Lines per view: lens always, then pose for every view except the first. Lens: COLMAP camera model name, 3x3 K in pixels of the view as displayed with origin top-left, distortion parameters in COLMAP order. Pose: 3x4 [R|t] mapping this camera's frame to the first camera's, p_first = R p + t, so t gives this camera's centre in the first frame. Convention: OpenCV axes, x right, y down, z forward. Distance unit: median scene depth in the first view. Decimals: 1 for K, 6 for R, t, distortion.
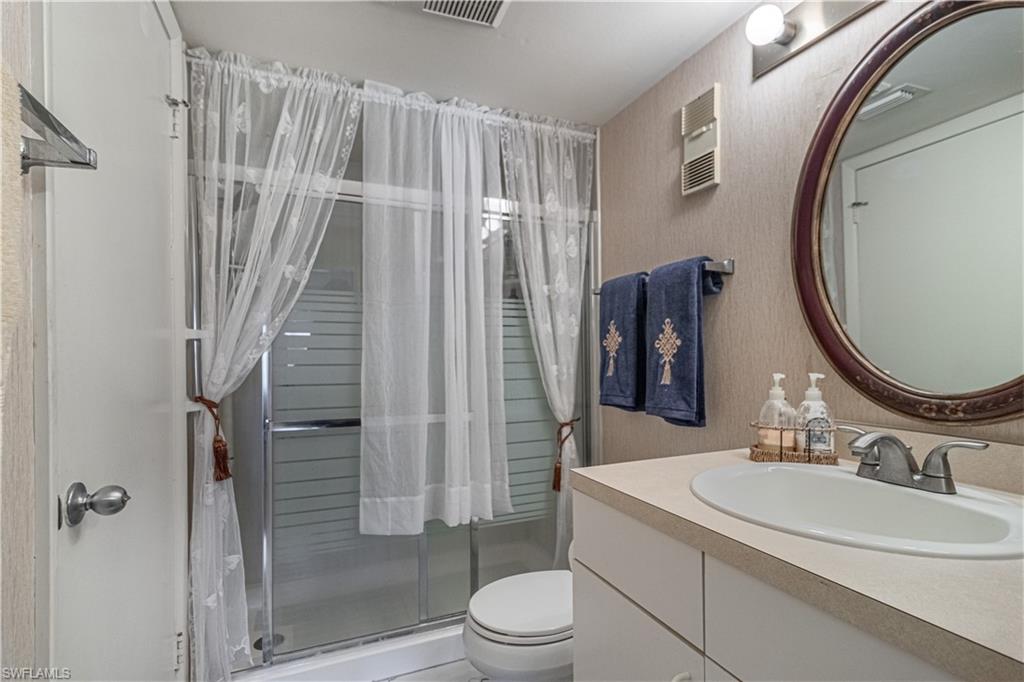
lens RADIAL K [[493.5, 0, 509.9], [0, 493.5, 356.0], [0, 0, 1]] dist [0.000991, -0.000268]
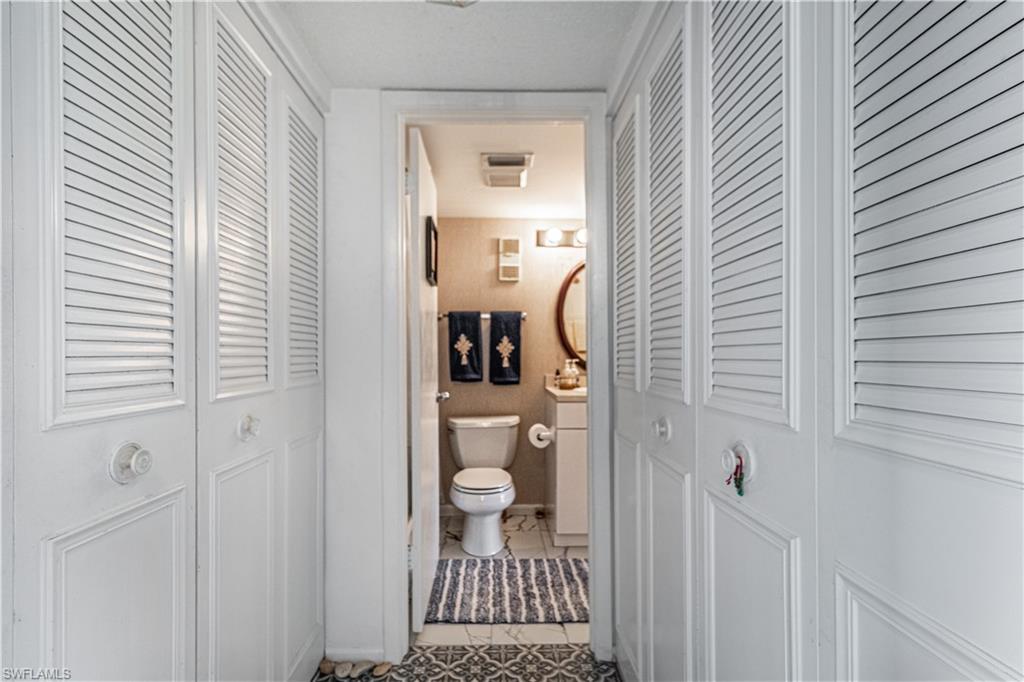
lens RADIAL K [[493.5, 0, 509.9], [0, 493.5, 356.0], [0, 0, 1]] dist [0.000991, -0.000268]
pose [[0.366488, 0.009358, 0.930376, -1.548995], [-0.005972, 0.999952, -0.007705, 0.024086], [-0.930404, -0.002733, 0.366526, 0.156053]]
